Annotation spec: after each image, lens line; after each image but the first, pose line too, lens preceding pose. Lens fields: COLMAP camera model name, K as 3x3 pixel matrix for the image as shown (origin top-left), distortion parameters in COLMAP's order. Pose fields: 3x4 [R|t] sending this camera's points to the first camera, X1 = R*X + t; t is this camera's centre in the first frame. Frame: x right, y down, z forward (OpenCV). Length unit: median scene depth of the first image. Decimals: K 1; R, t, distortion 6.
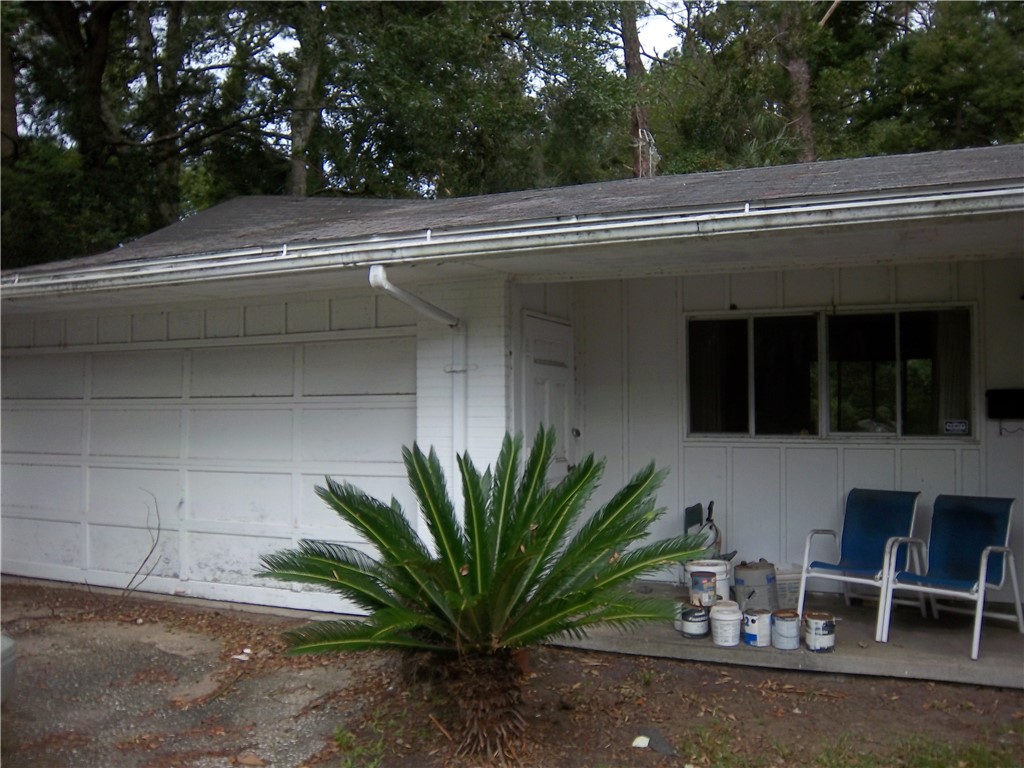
lens RADIAL K [[873.9, 0, 531.8], [0, 873.9, 383.2], [0, 0, 1]] dist [-0.125807, 0.114367]
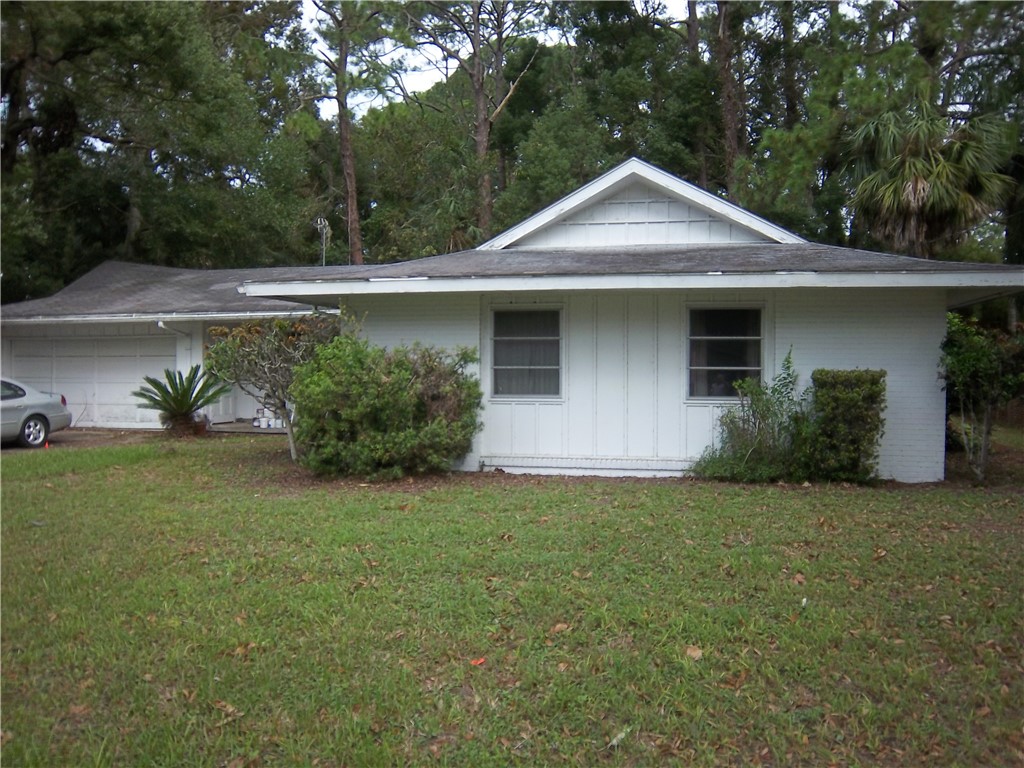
lens RADIAL K [[873.9, 0, 531.8], [0, 873.9, 383.2], [0, 0, 1]] dist [-0.125807, 0.114367]
pose [[0.985379, 0.002519, 0.170360, 0.714725], [-0.010768, 0.998813, 0.047512, -0.059355], [-0.170038, -0.048651, 0.984236, -2.704876]]
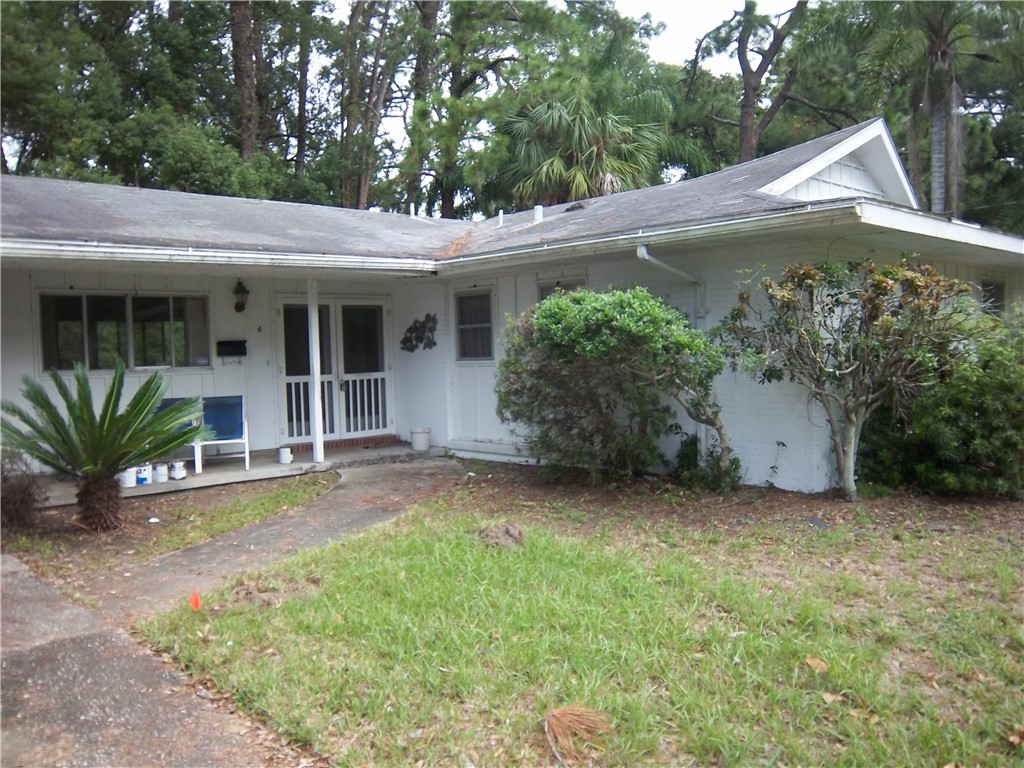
lens RADIAL K [[873.9, 0, 531.8], [0, 873.9, 383.2], [0, 0, 1]] dist [-0.125807, 0.114367]
pose [[0.409980, -0.041954, 0.911129, -1.019865], [-0.000709, 0.998927, 0.046315, 0.013981], [-0.912094, -0.019634, 0.409510, -0.454398]]
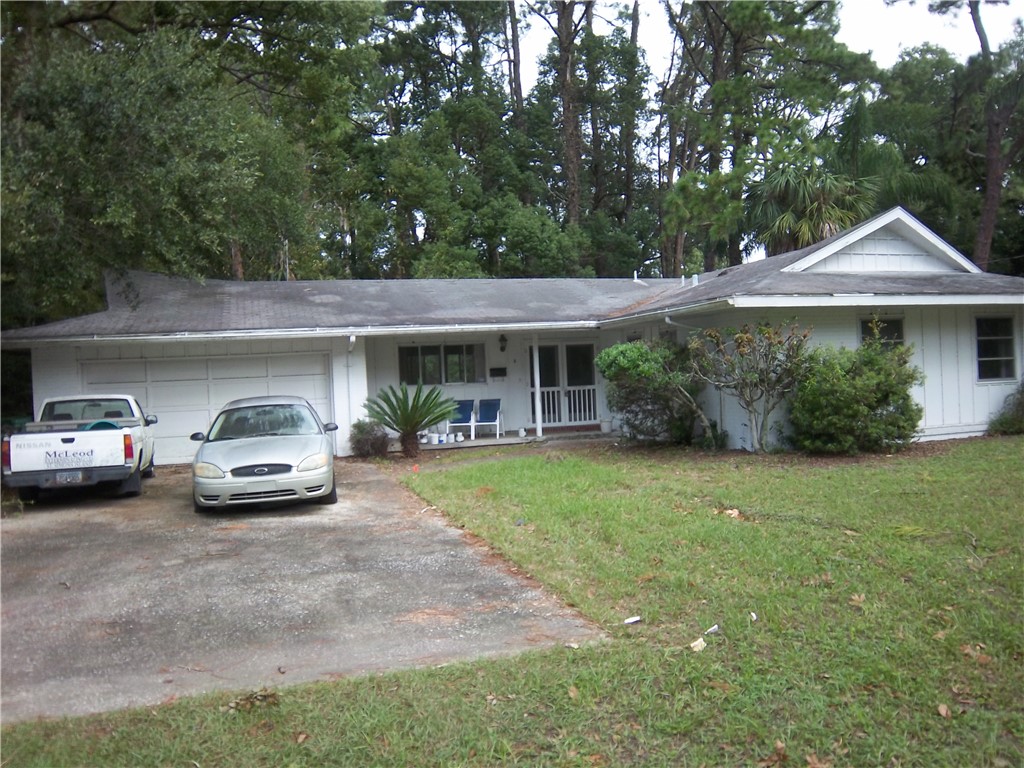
lens RADIAL K [[873.9, 0, 531.8], [0, 873.9, 383.2], [0, 0, 1]] dist [-0.125807, 0.114367]
pose [[0.768019, -0.032958, 0.639579, -1.719629], [0.019779, 0.999419, 0.027749, -0.028605], [-0.640122, -0.008662, 0.768224, -1.948719]]
